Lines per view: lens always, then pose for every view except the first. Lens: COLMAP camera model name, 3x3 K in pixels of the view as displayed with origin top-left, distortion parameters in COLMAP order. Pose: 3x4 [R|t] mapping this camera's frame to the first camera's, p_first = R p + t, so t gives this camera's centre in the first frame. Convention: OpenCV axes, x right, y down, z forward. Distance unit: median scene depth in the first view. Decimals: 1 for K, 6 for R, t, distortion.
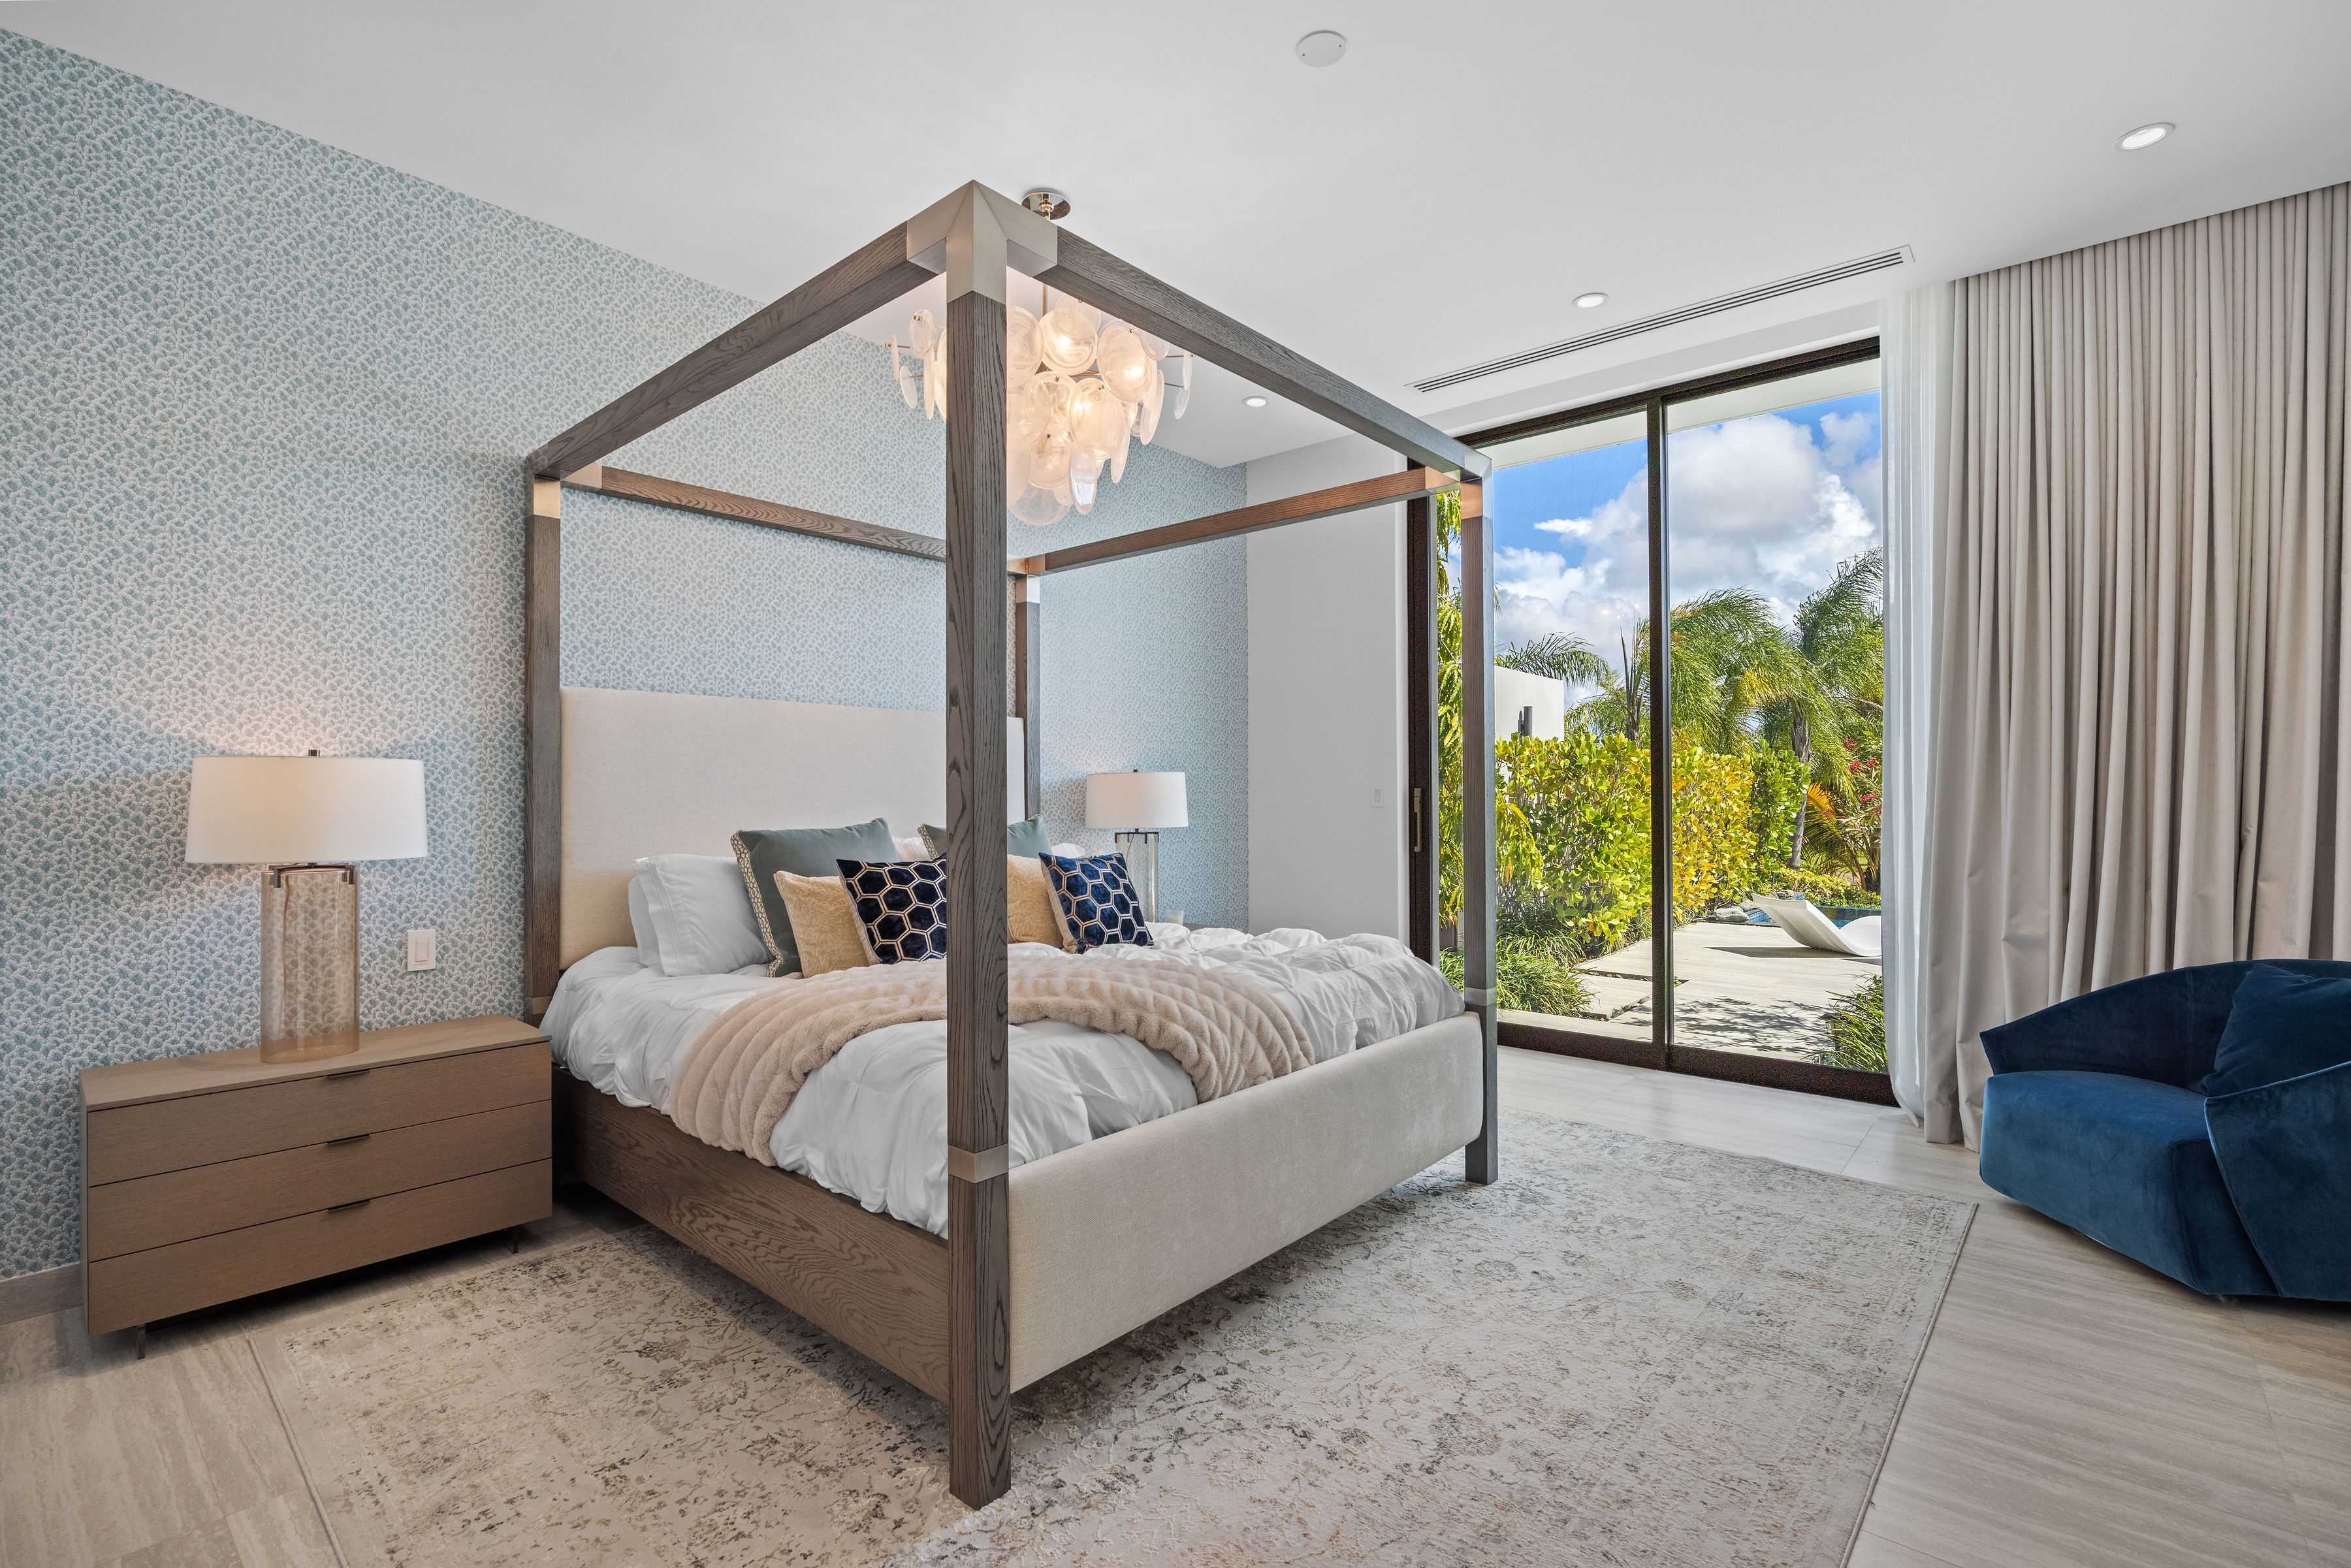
lens RADIAL K [[1037.9, 0, 1180.7], [0, 1037.9, 808.7], [0, 0, 1]] dist [-0.014613, 0.000174]
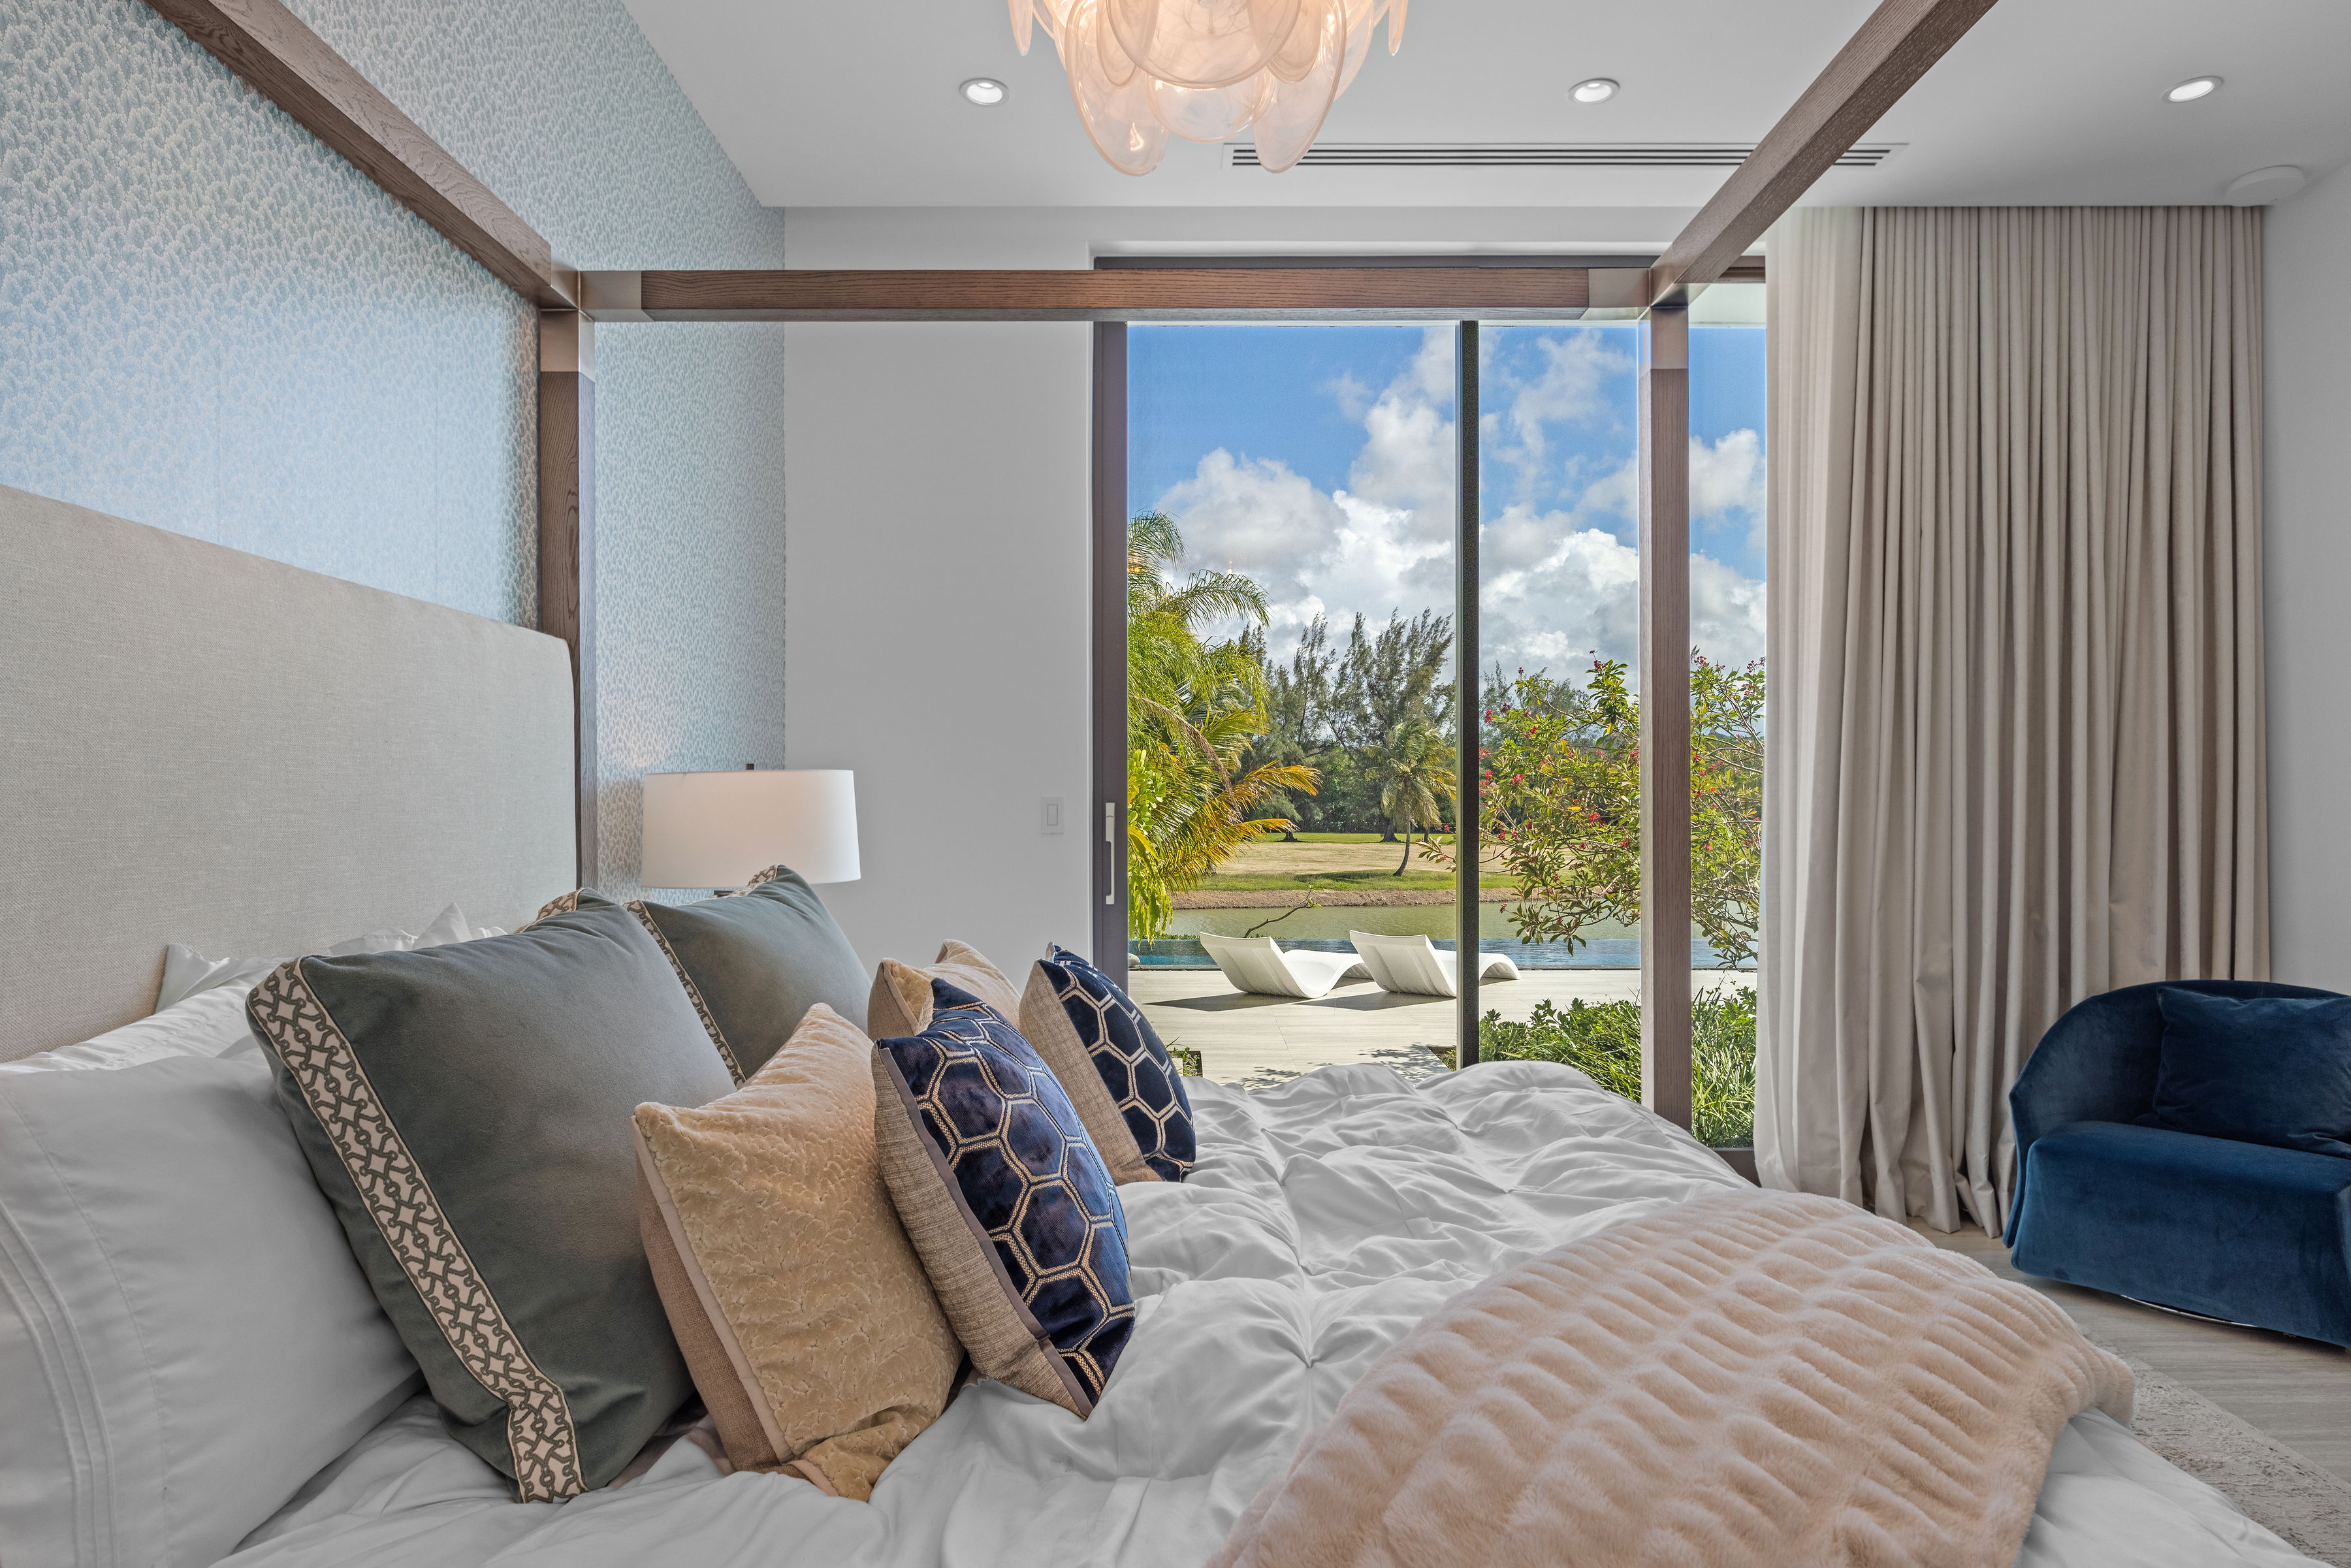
lens RADIAL K [[1379.7, 0, 1172.3], [0, 1379.7, 837.2], [0, 0, 1]] dist [0.000306, 0.001188]
pose [[0.757444, -0.013043, 0.652770, -0.463192], [0.007315, 0.999907, 0.011491, -0.013334], [-0.652859, -0.003928, 0.757469, 0.548368]]
